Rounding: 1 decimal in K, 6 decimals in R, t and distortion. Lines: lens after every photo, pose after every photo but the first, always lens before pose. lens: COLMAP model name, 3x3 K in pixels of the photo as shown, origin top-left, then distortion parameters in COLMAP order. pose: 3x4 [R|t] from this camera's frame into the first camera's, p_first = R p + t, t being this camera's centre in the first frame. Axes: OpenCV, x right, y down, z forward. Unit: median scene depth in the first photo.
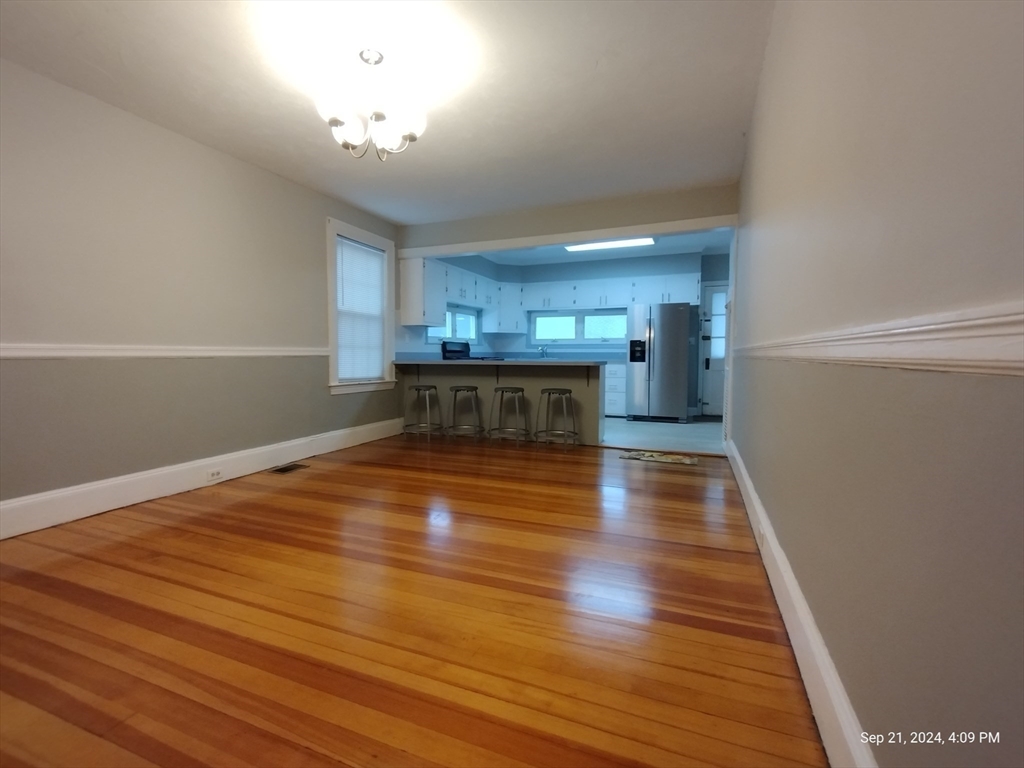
lens RADIAL K [[465.7, 0, 498.7], [0, 465.7, 383.3], [0, 0, 1]] dist [-0.000744, -0.000130]
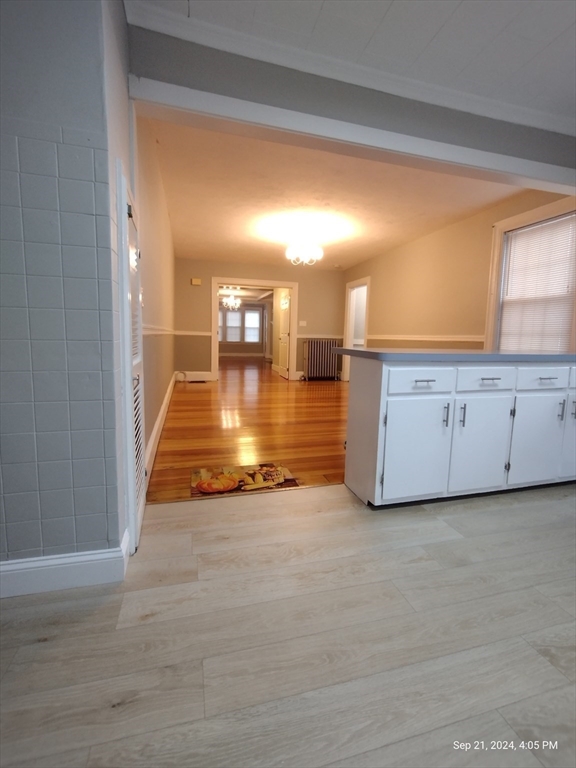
lens RADIAL K [[349.3, 0, 287.2], [0, 349.3, 373.3], [0, 0, 1]] dist [-0.000744, -0.000130]
pose [[-0.781142, 0.044791, -0.622745, 0.351843], [-0.062833, 0.986720, 0.149784, -0.050485], [0.621184, 0.156131, -0.767954, 0.827762]]
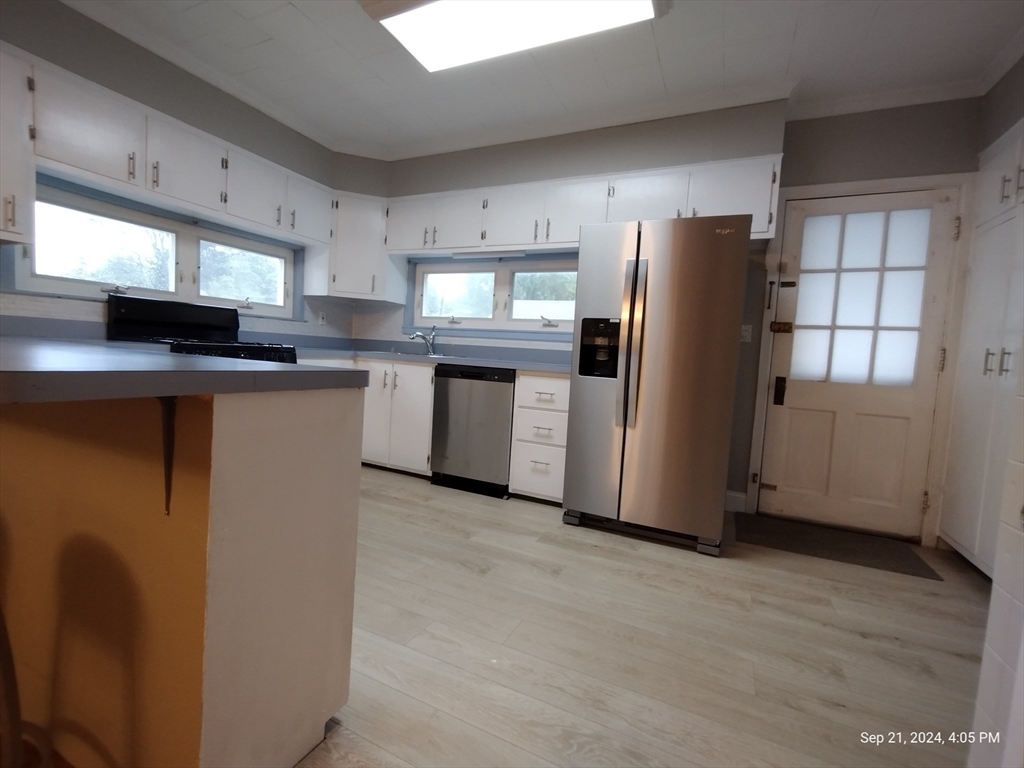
lens RADIAL K [[465.7, 0, 498.7], [0, 465.7, 383.3], [0, 0, 1]] dist [-0.000744, -0.000130]
pose [[0.996595, 0.063267, -0.052877, 0.223998], [-0.063136, 0.997996, 0.004157, -0.034727], [0.053034, -0.000804, 0.998592, 0.580001]]
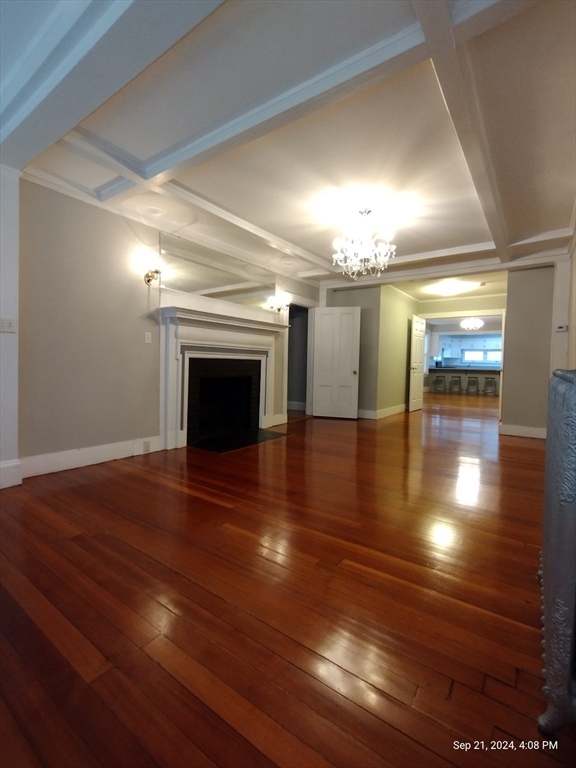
lens RADIAL K [[349.3, 0, 287.2], [0, 349.3, 373.3], [0, 0, 1]] dist [-0.000744, -0.000130]
pose [[0.976098, 0.022620, -0.216152, -0.509745], [-0.030299, 0.999020, -0.032278, 0.073484], [0.215210, 0.038056, 0.975826, -1.183183]]
